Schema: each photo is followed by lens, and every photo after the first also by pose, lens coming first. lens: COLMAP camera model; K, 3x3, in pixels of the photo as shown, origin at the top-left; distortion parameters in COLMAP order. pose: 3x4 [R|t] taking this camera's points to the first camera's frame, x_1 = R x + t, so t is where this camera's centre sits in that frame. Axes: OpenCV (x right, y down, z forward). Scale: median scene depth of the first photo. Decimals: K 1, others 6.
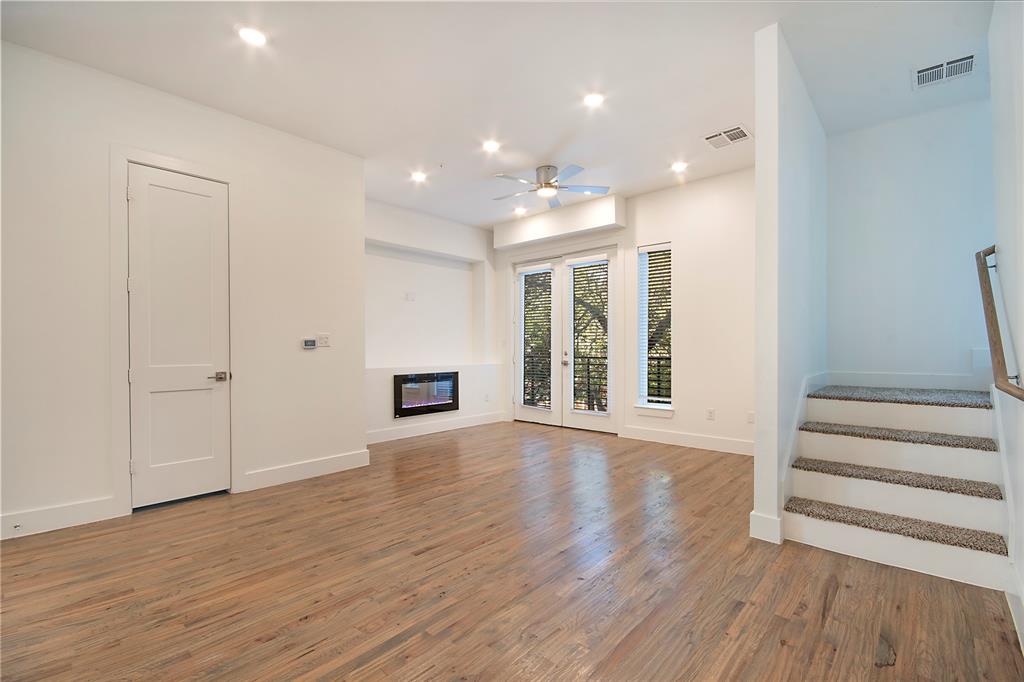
lens RADIAL K [[460.2, 0, 510.3], [0, 460.2, 345.2], [0, 0, 1]] dist [-0.002905, -0.000190]
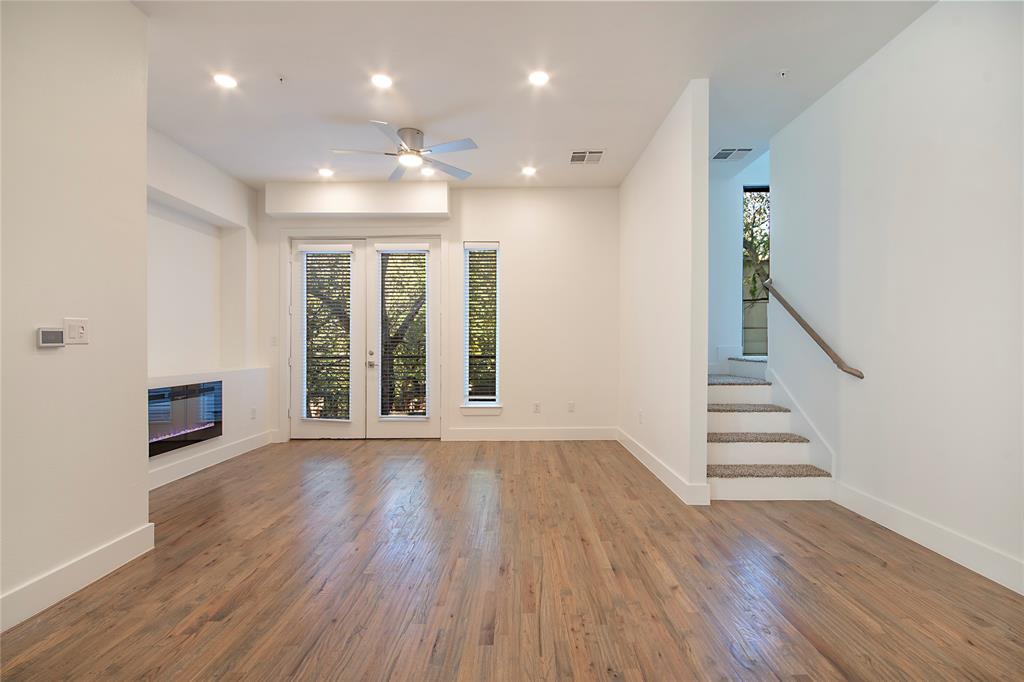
lens RADIAL K [[460.0, 0, 508.6], [0, 460.0, 348.8], [0, 0, 1]] dist [-0.001302, -0.000310]
pose [[0.732624, -0.004693, 0.680618, -0.312107], [-0.001851, 0.999959, 0.008887, 0.002348], [-0.680631, -0.007771, 0.732585, 0.226993]]
